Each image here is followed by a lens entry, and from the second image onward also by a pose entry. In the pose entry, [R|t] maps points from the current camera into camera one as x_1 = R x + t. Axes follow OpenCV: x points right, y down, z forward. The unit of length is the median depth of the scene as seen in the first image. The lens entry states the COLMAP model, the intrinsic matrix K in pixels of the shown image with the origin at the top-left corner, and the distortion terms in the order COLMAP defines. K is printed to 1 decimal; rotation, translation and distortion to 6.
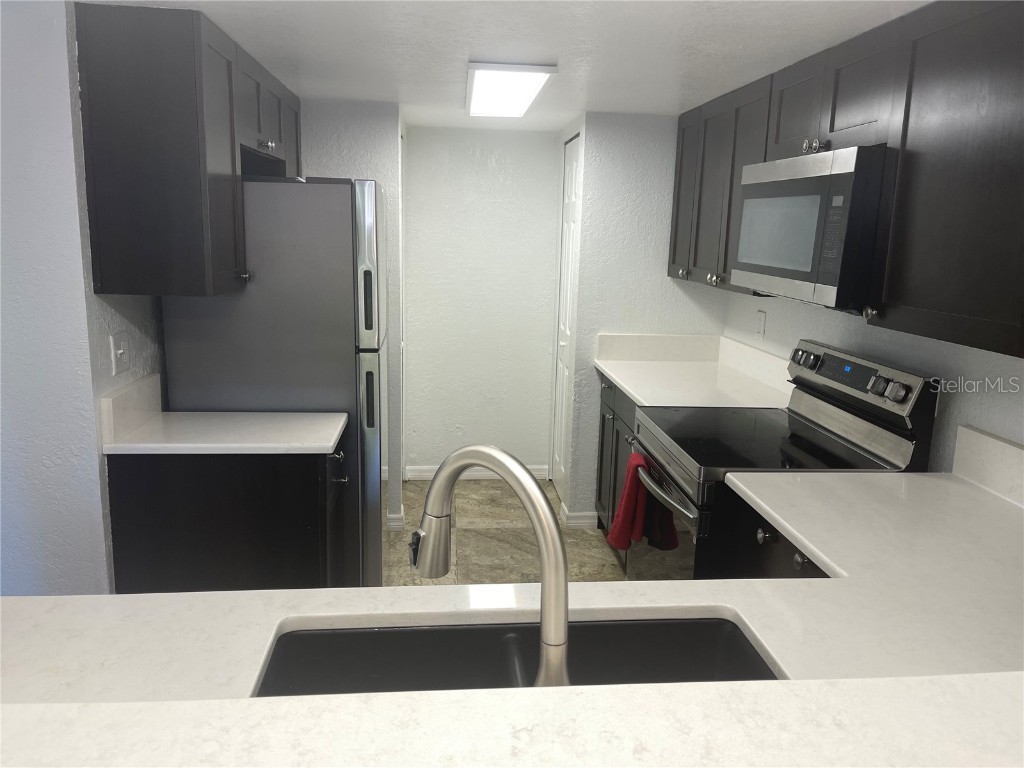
lens RADIAL K [[767.5, 0, 512.0], [0, 767.5, 384.0], [0, 0, 1]] dist [0.085621, -0.134998]
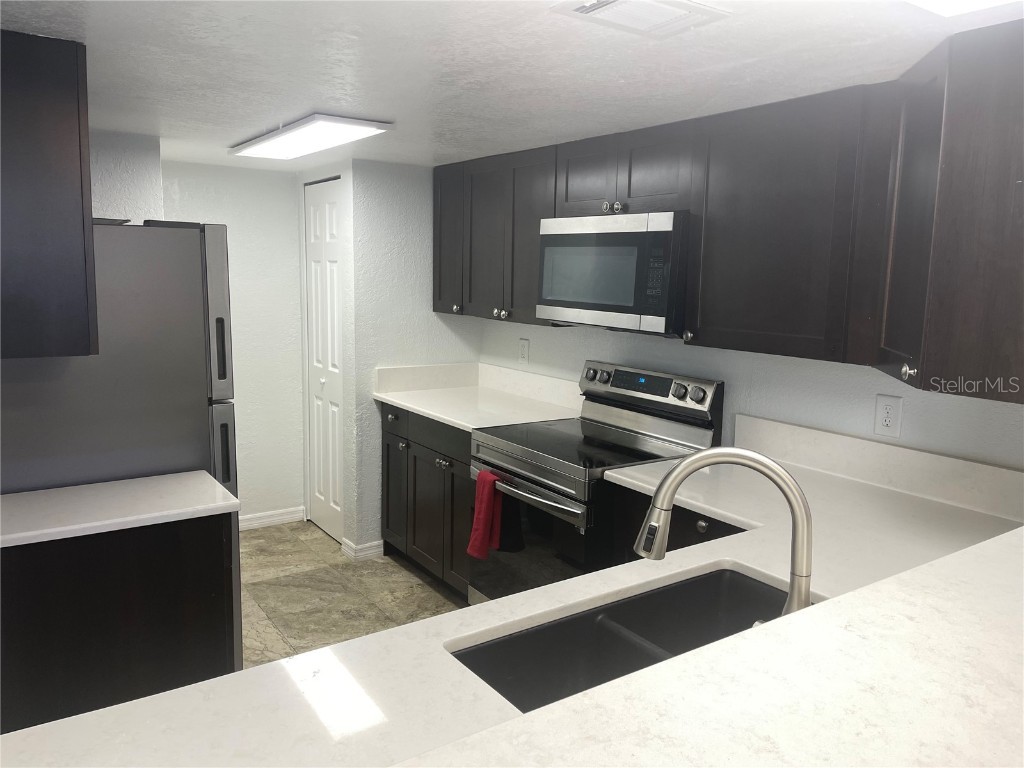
lens RADIAL K [[767.5, 0, 512.0], [0, 767.5, 384.0], [0, 0, 1]] dist [0.085621, -0.134998]
pose [[0.873049, -0.080829, 0.480887, -0.328851], [0.099657, 0.994928, -0.013696, -0.015949], [-0.477341, 0.059881, 0.876675, -0.006504]]
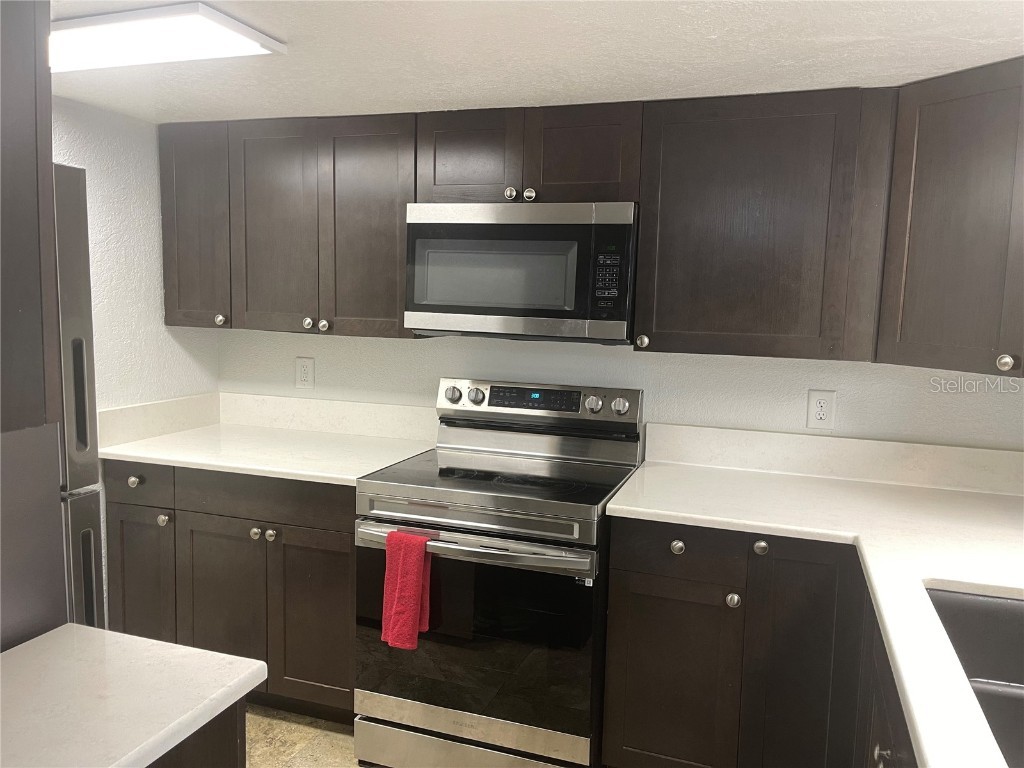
lens RADIAL K [[767.5, 0, 512.0], [0, 767.5, 384.0], [0, 0, 1]] dist [0.085621, -0.134998]
pose [[0.411339, -0.119596, 0.903602, -0.522692], [0.166247, 0.984570, 0.054634, -0.092374], [-0.896193, 0.127748, 0.424874, 0.503516]]
